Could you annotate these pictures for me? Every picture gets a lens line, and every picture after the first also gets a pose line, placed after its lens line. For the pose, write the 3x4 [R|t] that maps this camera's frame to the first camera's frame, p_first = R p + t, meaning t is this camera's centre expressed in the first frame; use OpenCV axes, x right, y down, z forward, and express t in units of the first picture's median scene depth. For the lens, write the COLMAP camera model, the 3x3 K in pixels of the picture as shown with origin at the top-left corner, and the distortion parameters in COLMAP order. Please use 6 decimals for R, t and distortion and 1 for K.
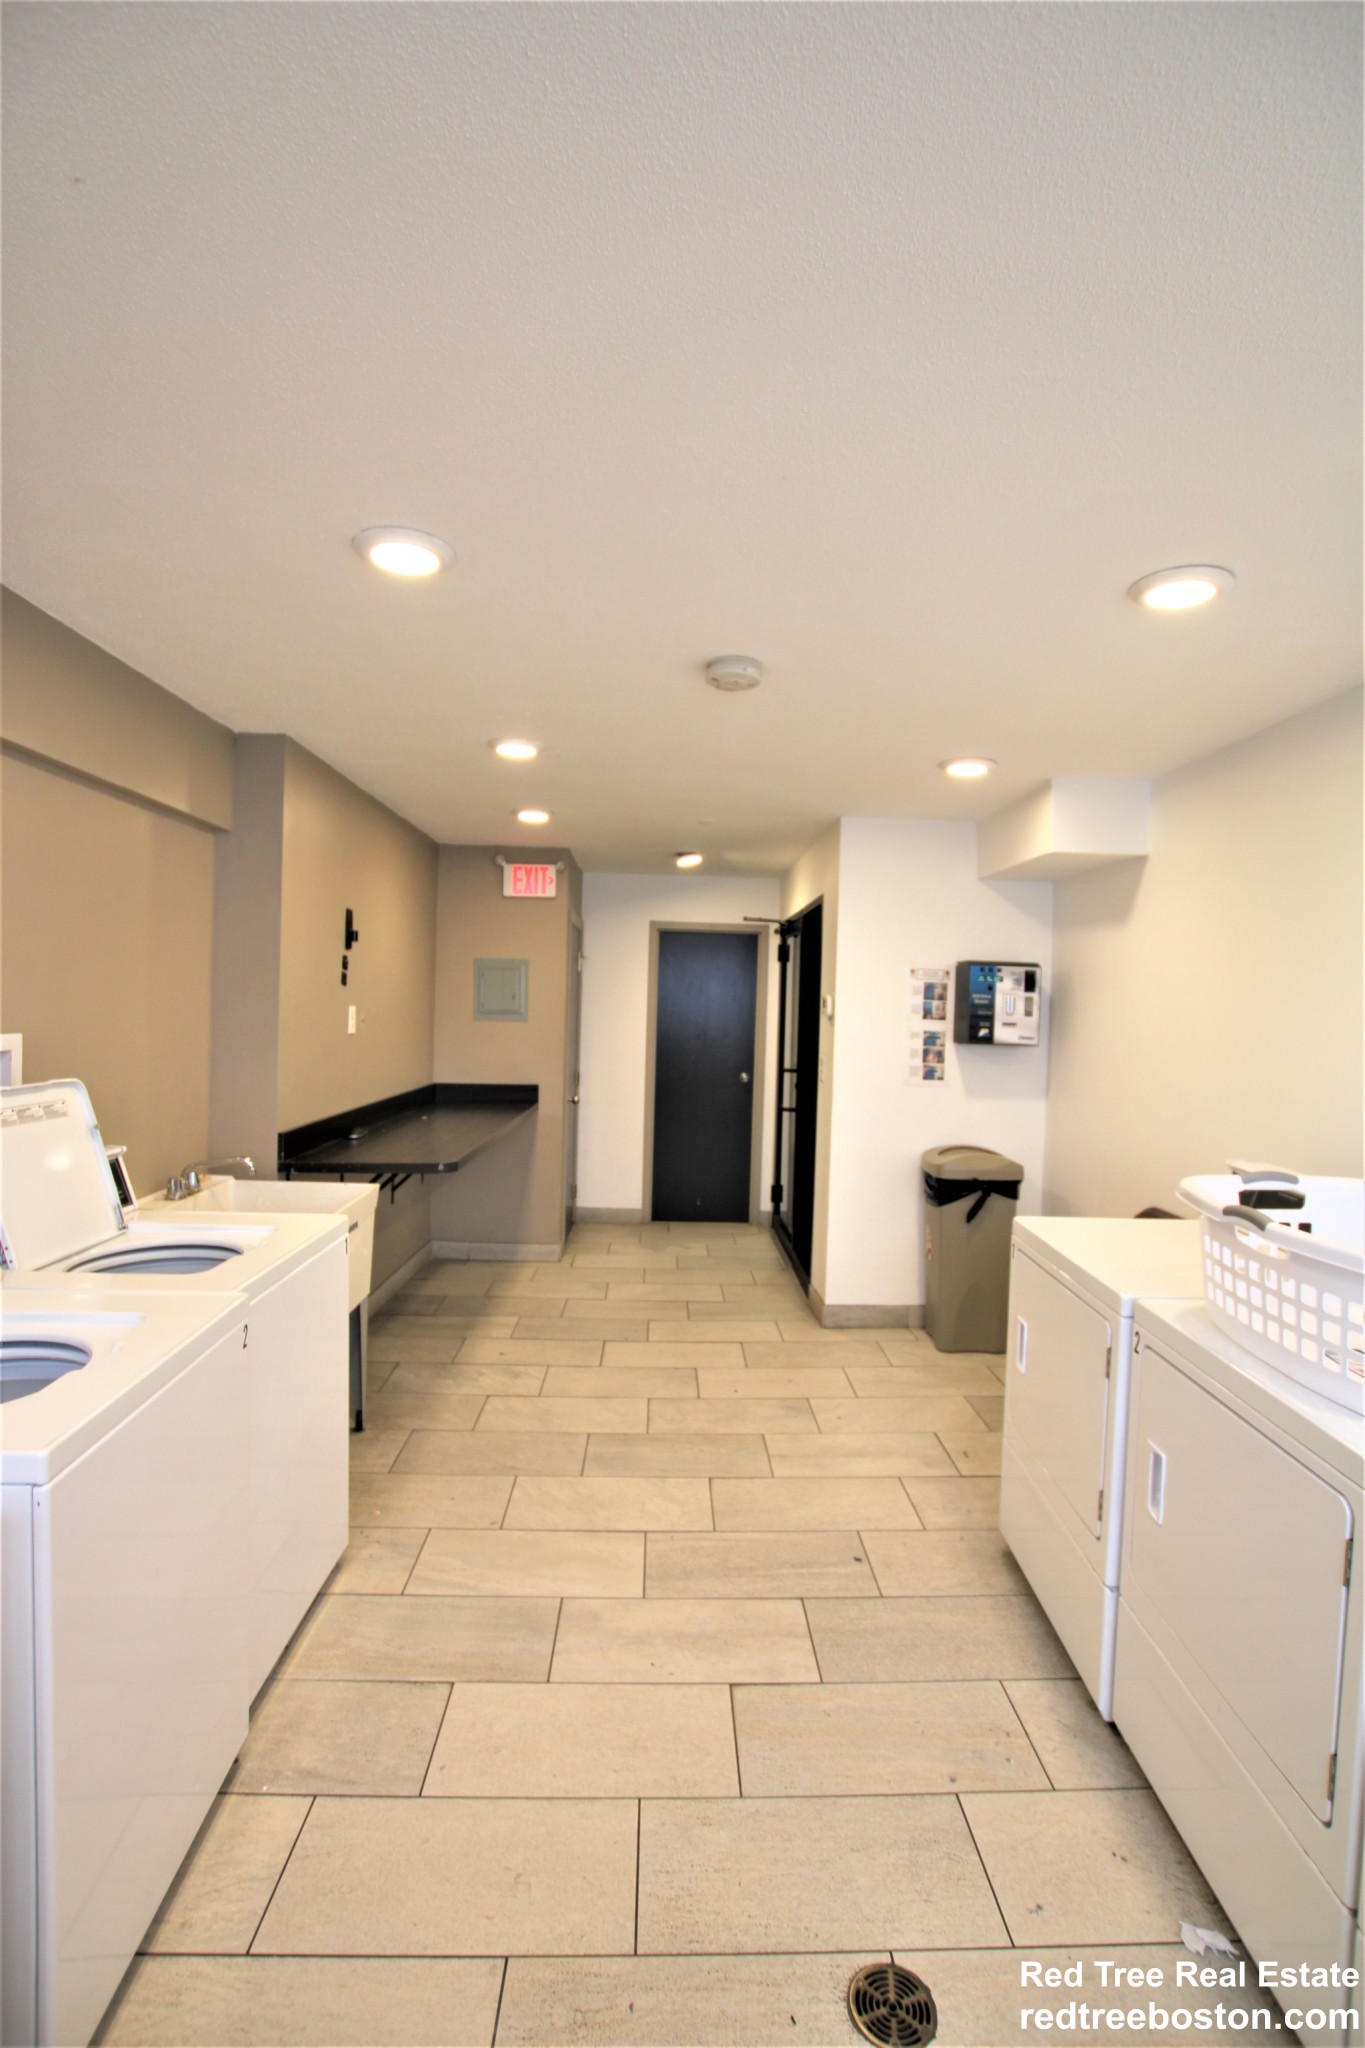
lens RADIAL K [[947.1, 0, 686.1], [0, 947.1, 1022.8], [0, 0, 1]] dist [-0.032154, 0.003731]
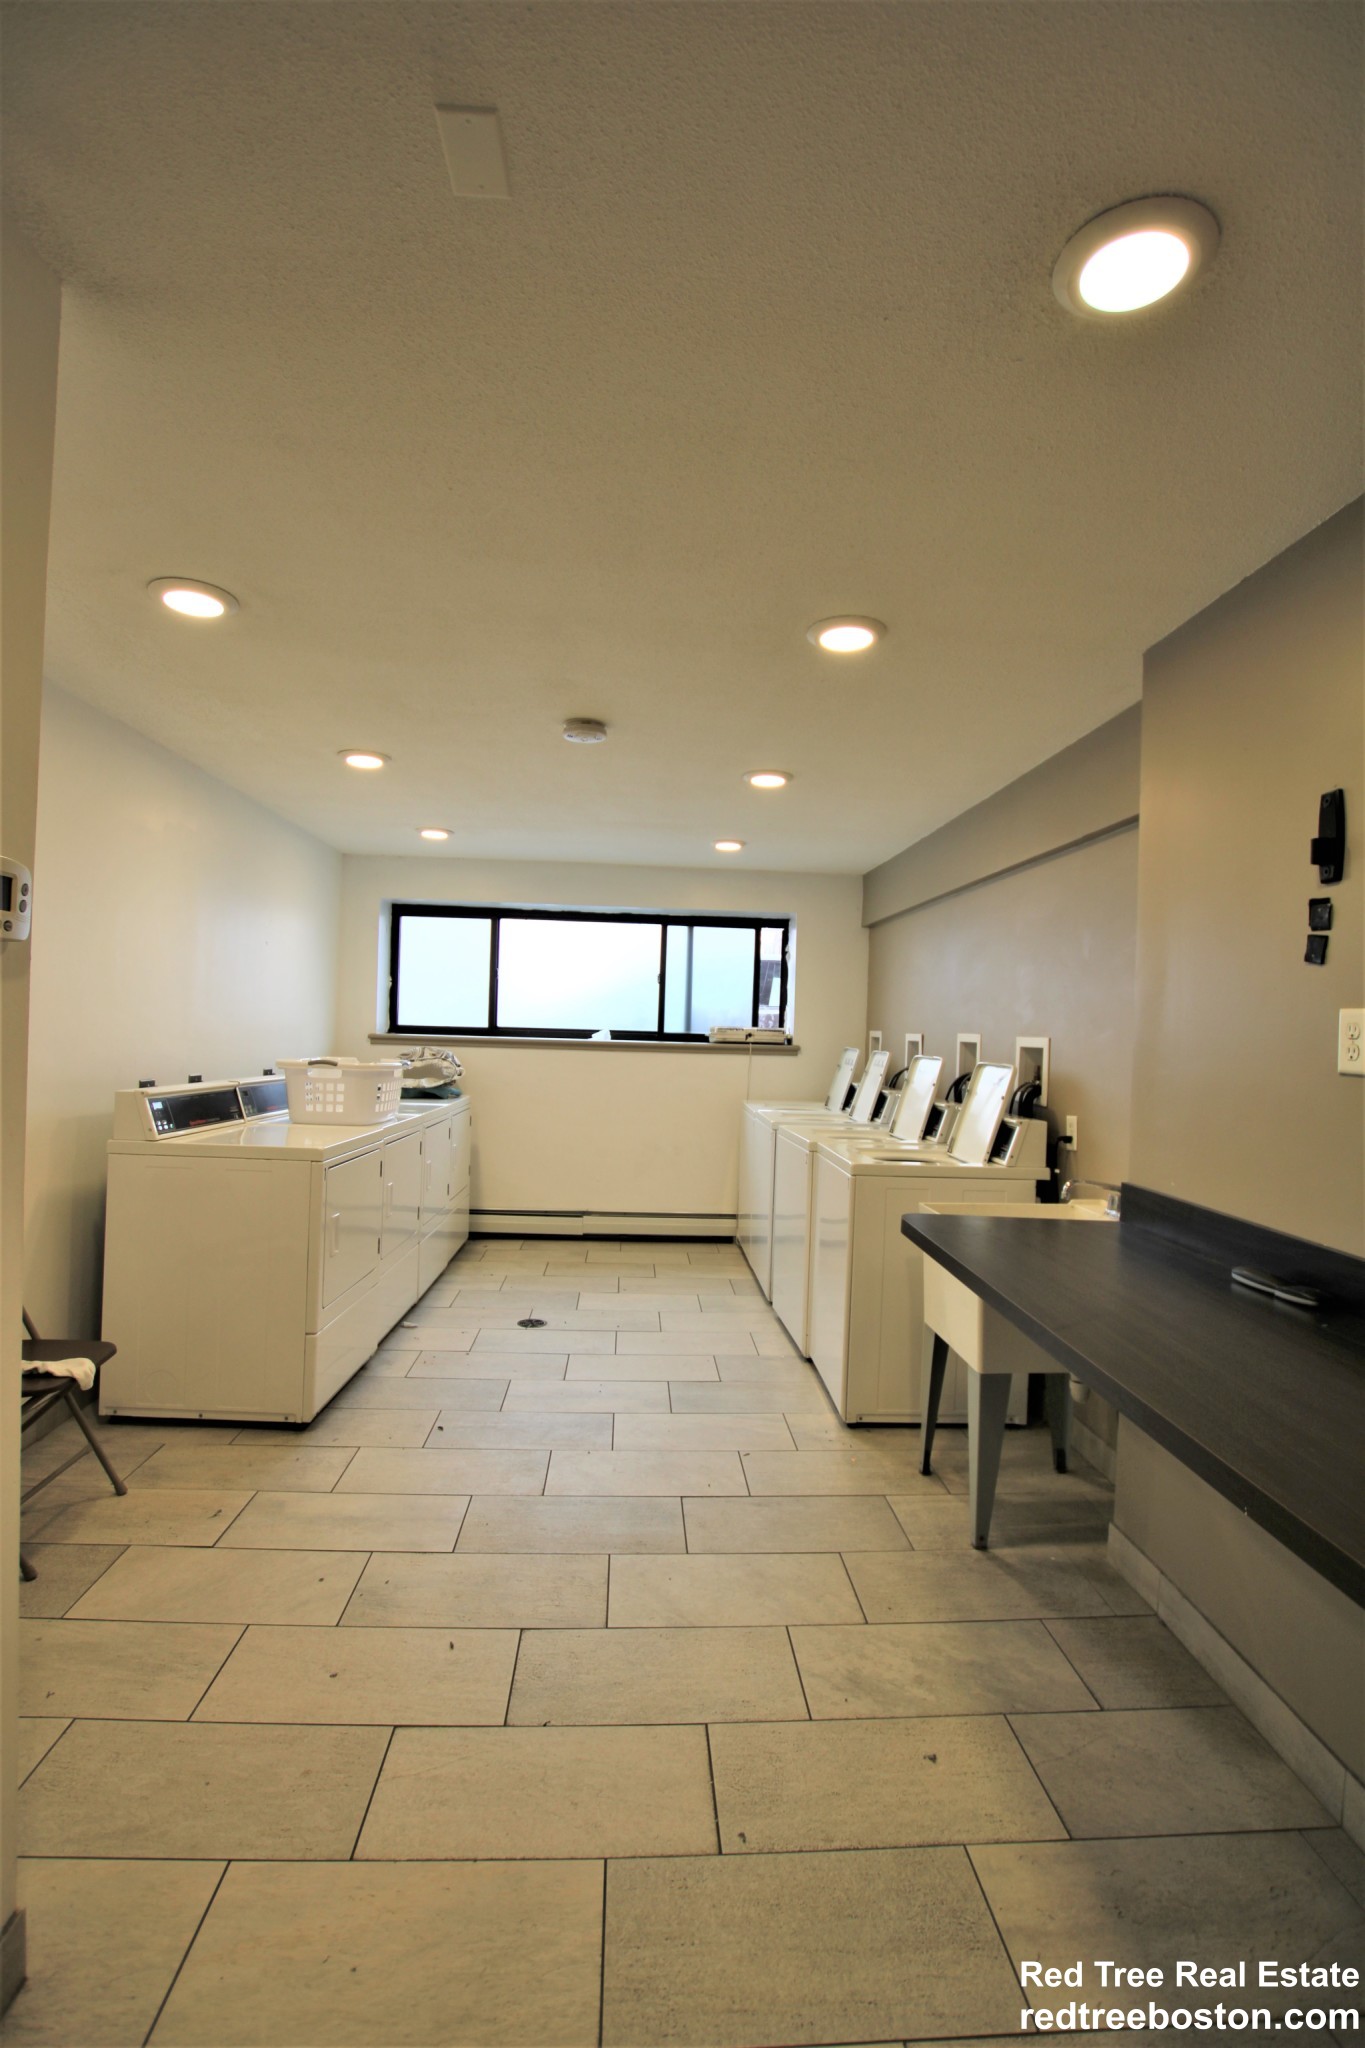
lens RADIAL K [[947.1, 0, 683.4], [0, 947.1, 1019.3], [0, 0, 1]] dist [-0.032154, 0.003731]
pose [[-0.997815, -0.059049, -0.029641, -0.062855], [-0.059425, 0.998161, 0.011953, 0.000577], [0.028880, 0.013688, -0.999489, 2.088991]]
